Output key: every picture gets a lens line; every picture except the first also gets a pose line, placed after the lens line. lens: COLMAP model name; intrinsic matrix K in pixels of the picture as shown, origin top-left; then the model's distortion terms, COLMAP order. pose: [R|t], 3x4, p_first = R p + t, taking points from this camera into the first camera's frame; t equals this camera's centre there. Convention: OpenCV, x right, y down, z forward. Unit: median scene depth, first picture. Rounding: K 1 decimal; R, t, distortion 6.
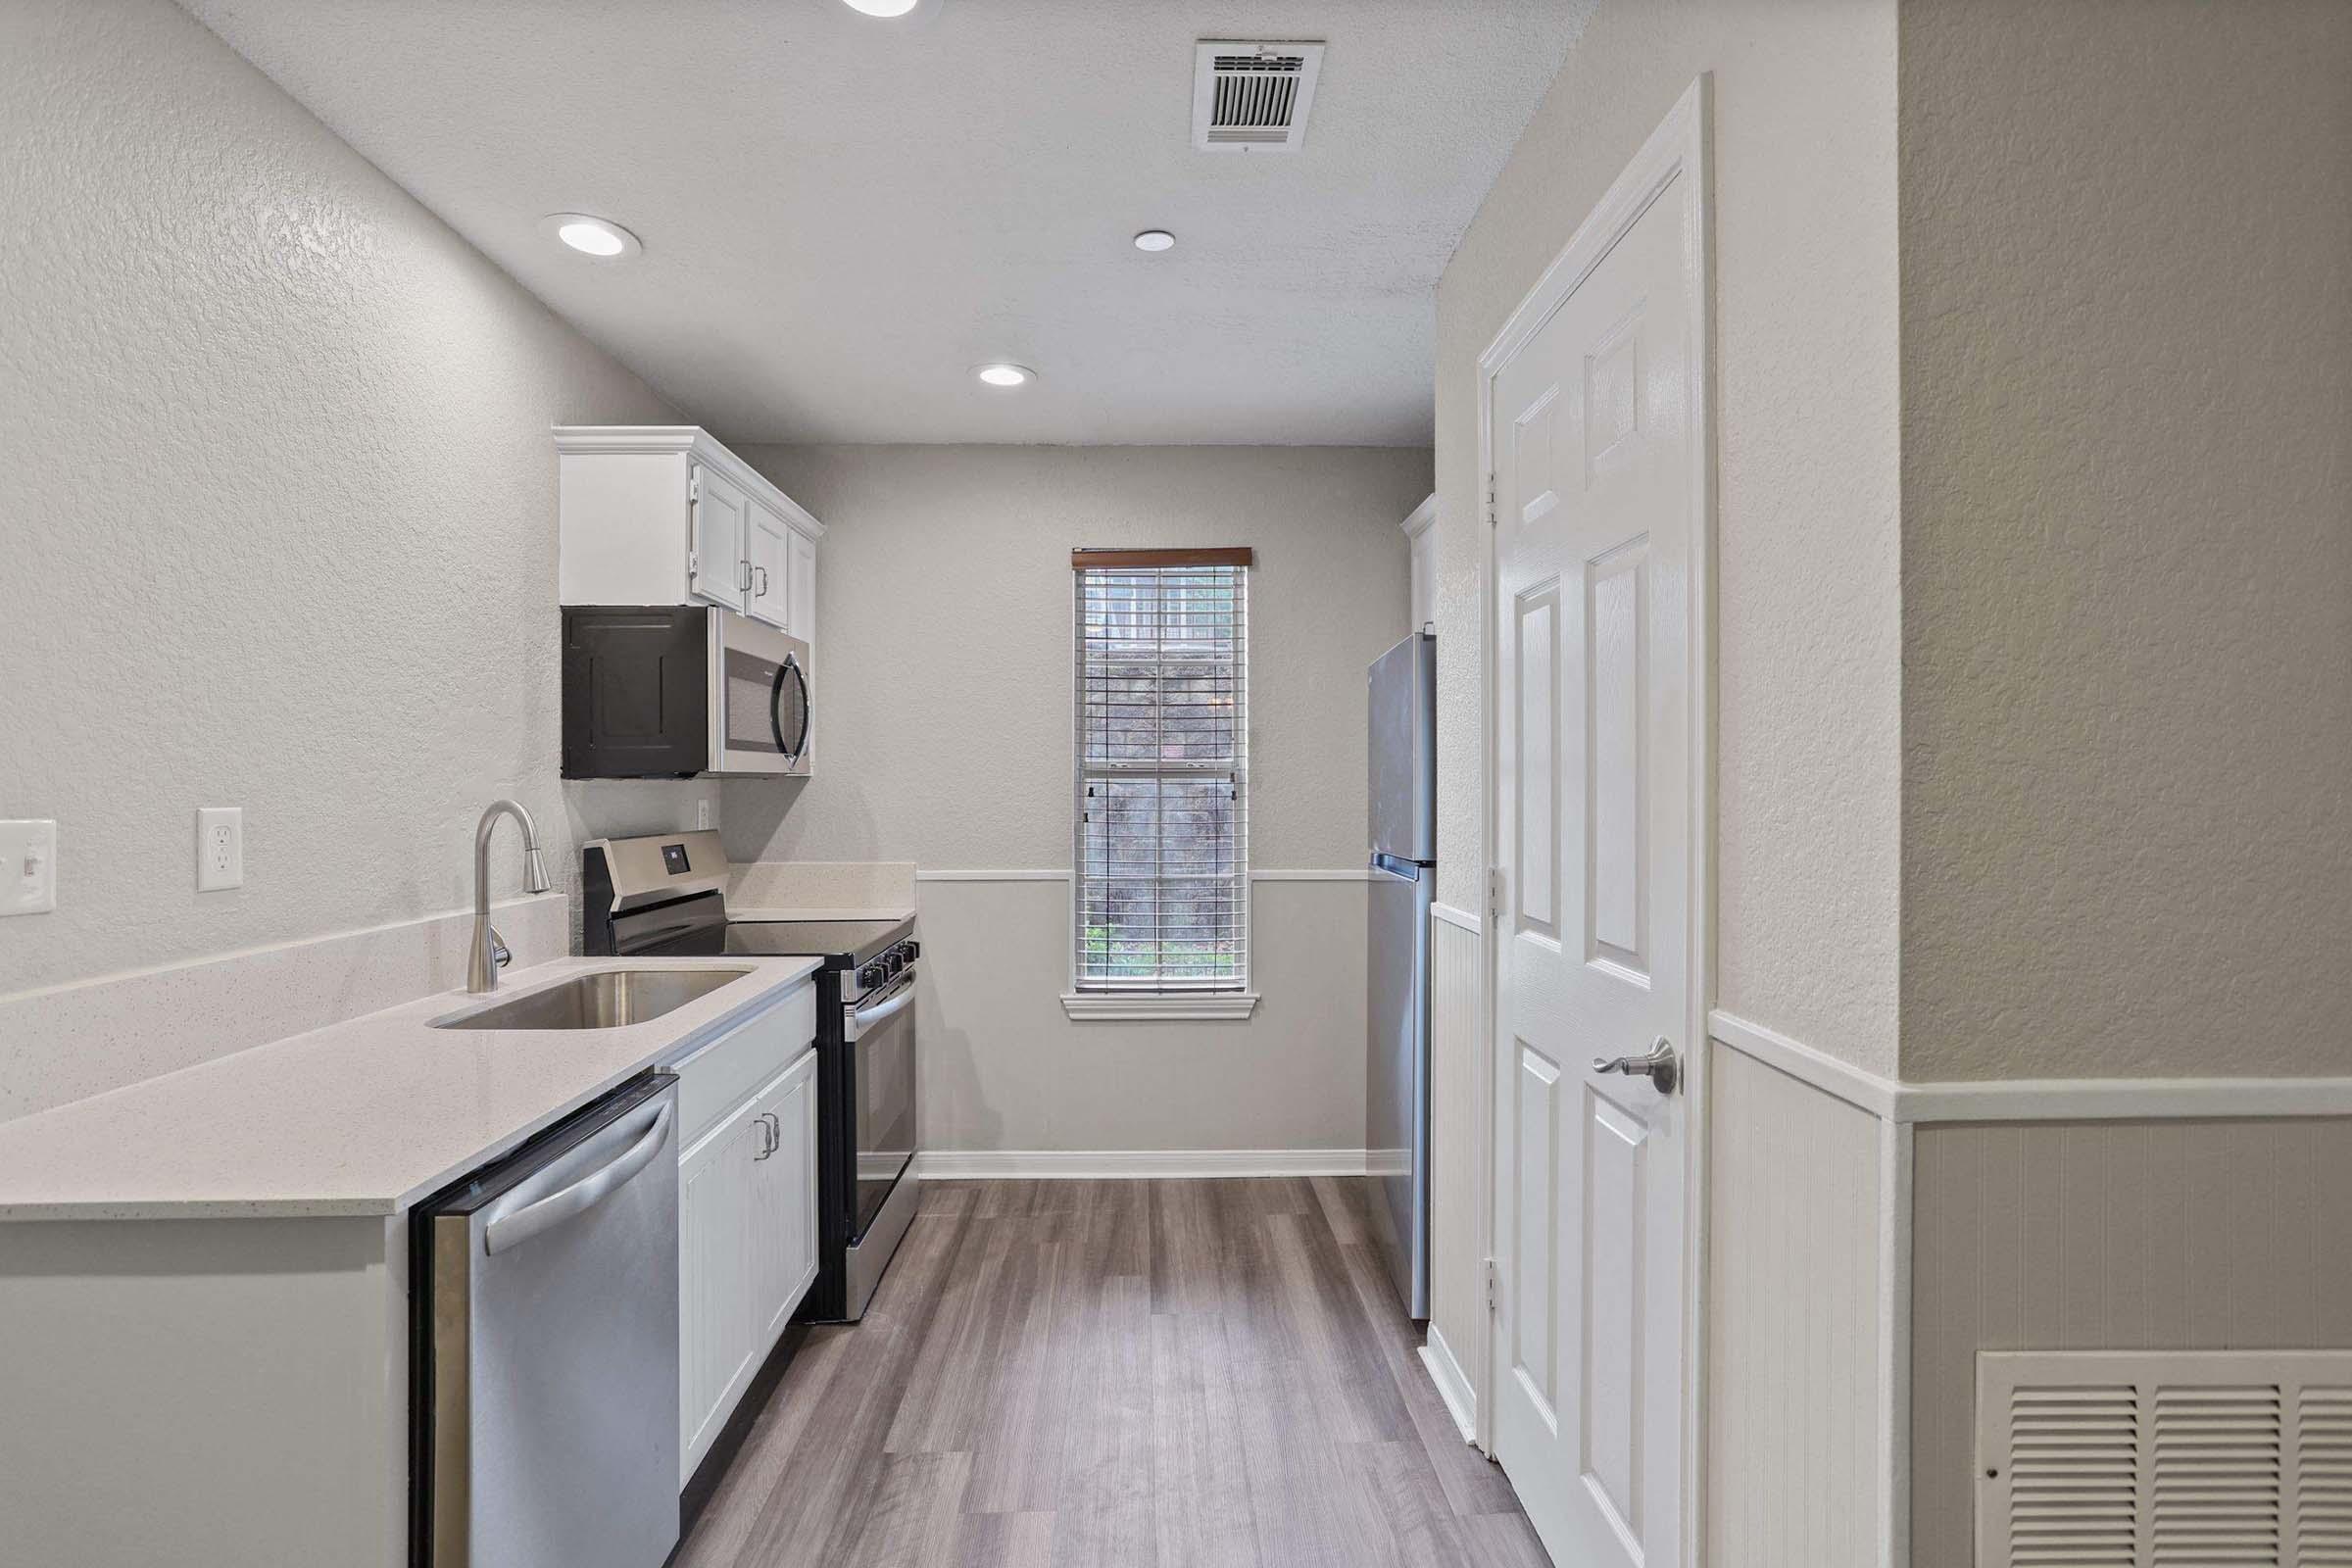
lens RADIAL K [[1165.3, 0, 1169.8], [0, 1165.3, 783.5], [0, 0, 1]] dist [-0.065450, 0.039395]
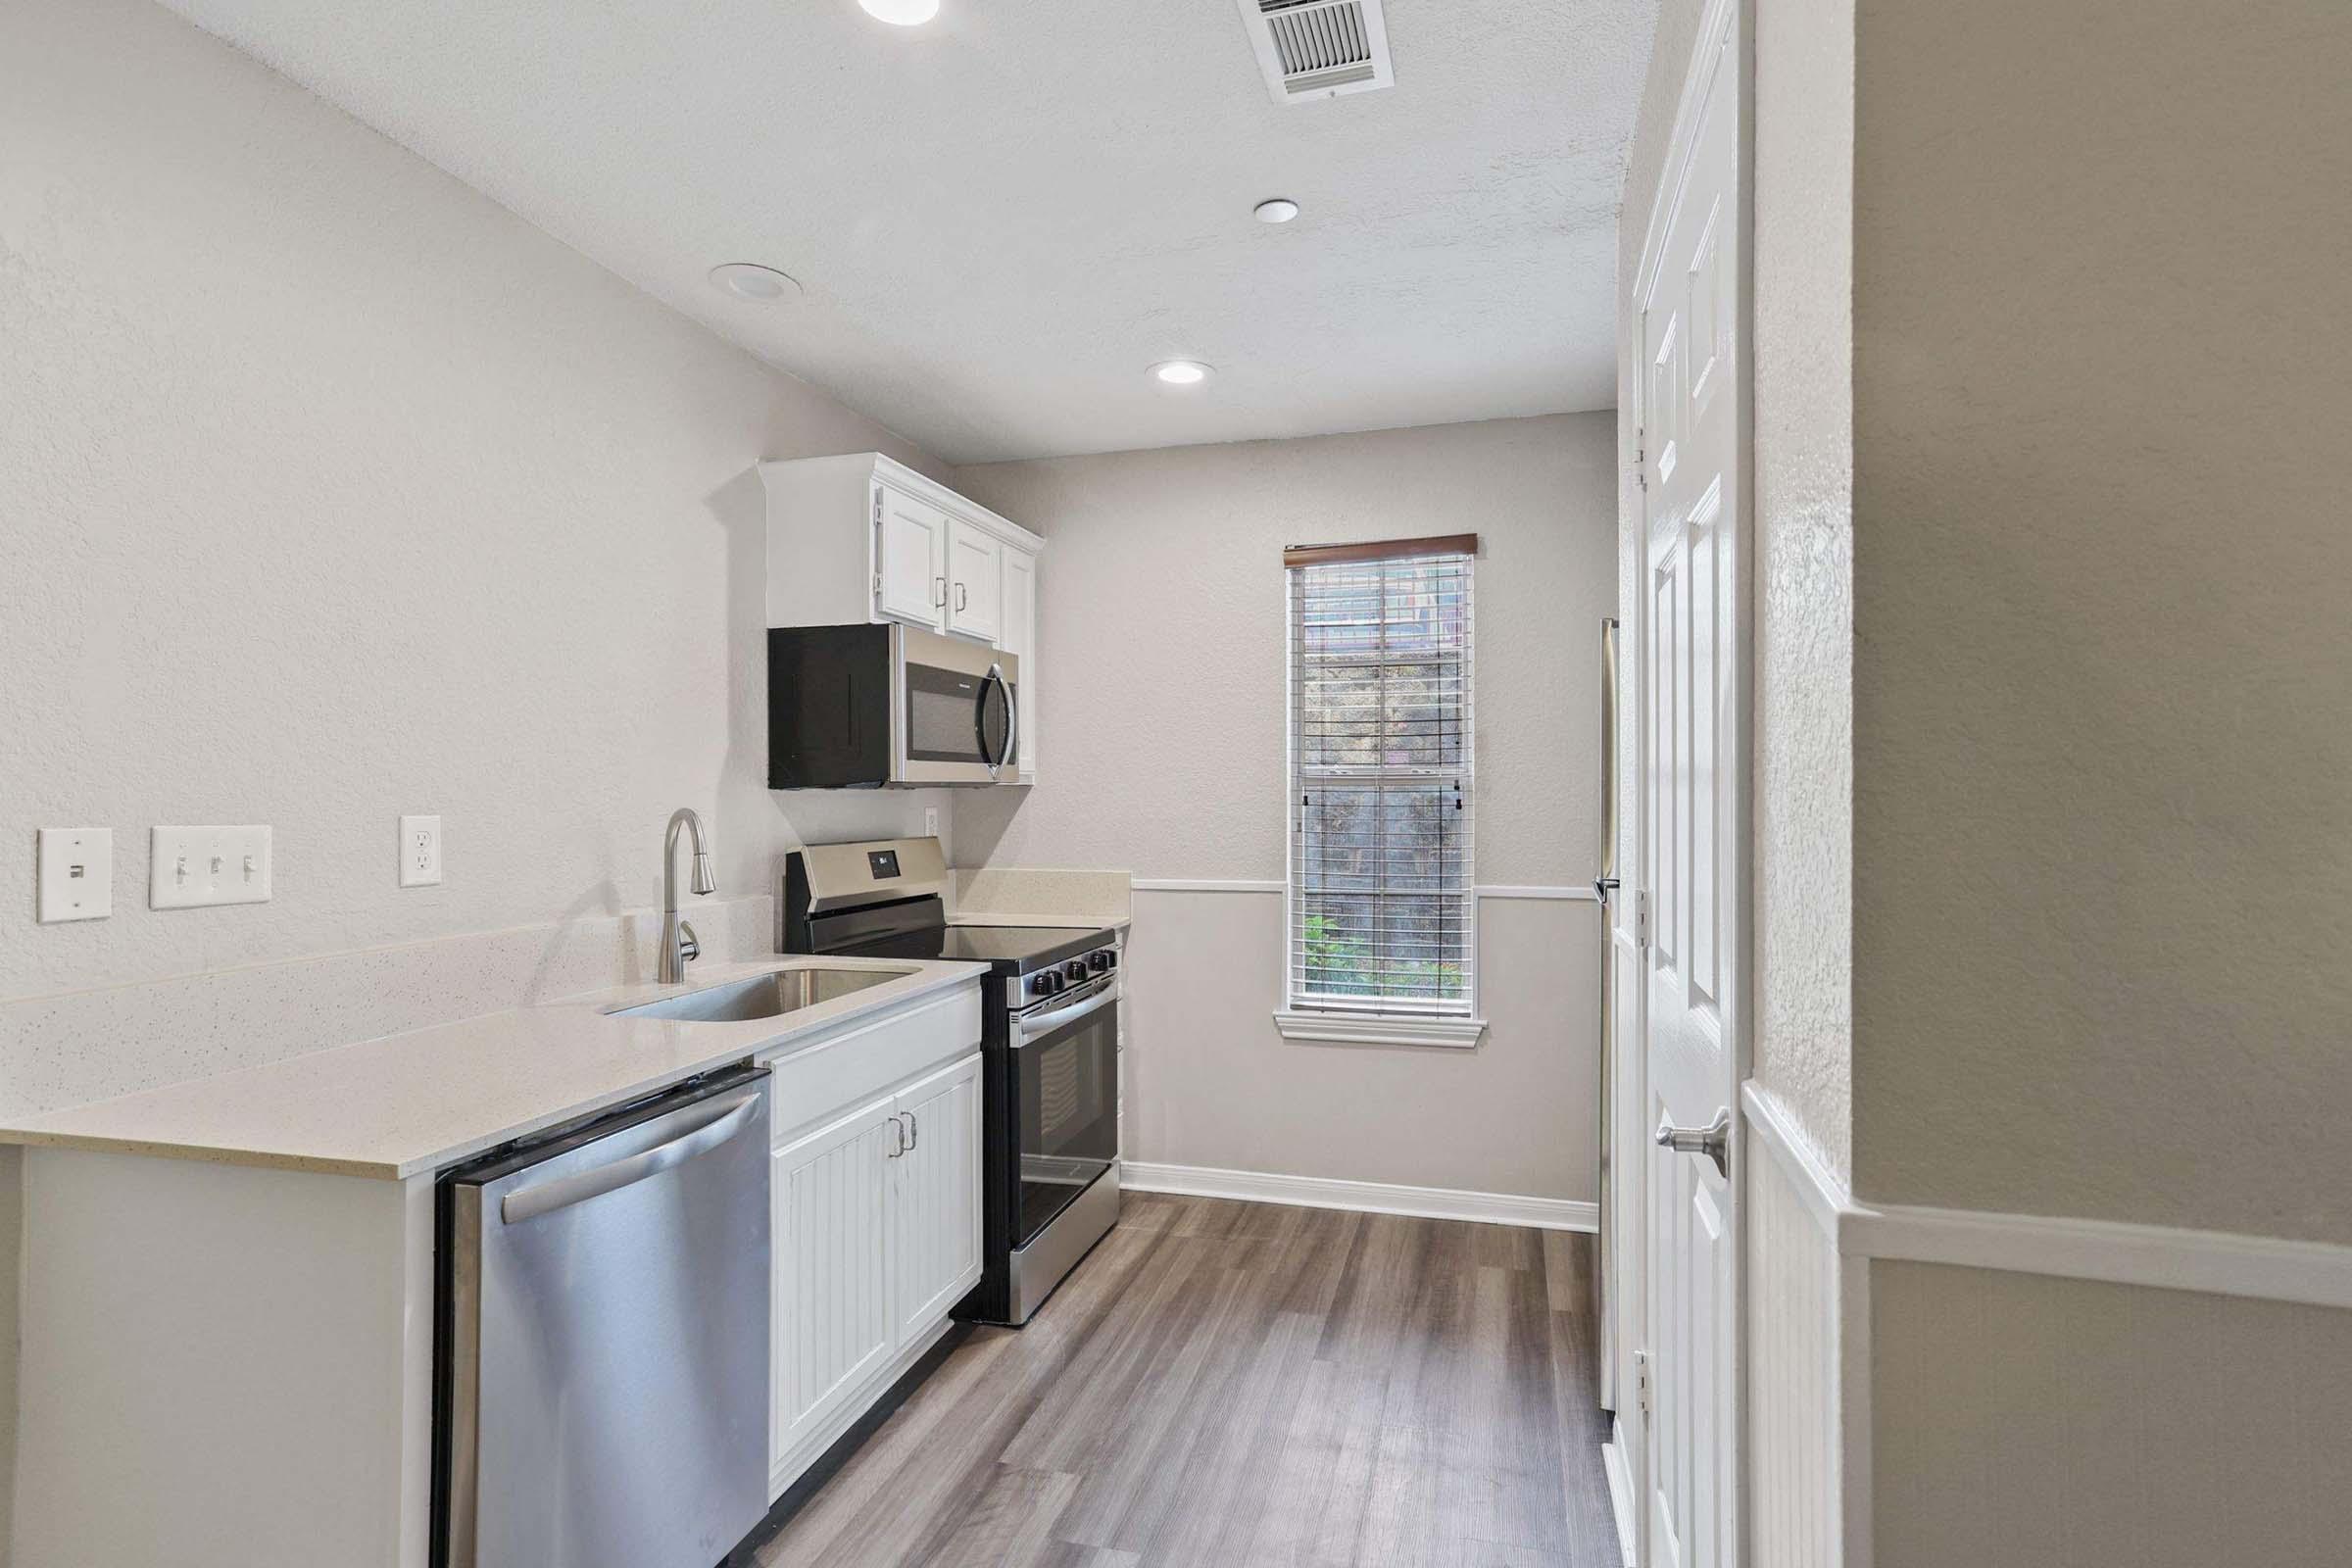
lens RADIAL K [[1185.5, 0, 1187.4], [0, 1185.5, 793.6], [0, 0, 1]] dist [-0.017766, 0.002680]
pose [[0.952422, -0.001240, -0.304780, 0.165903], [0.002223, 0.999993, 0.002878, -0.001698], [0.304775, -0.003419, 0.952418, 0.051507]]
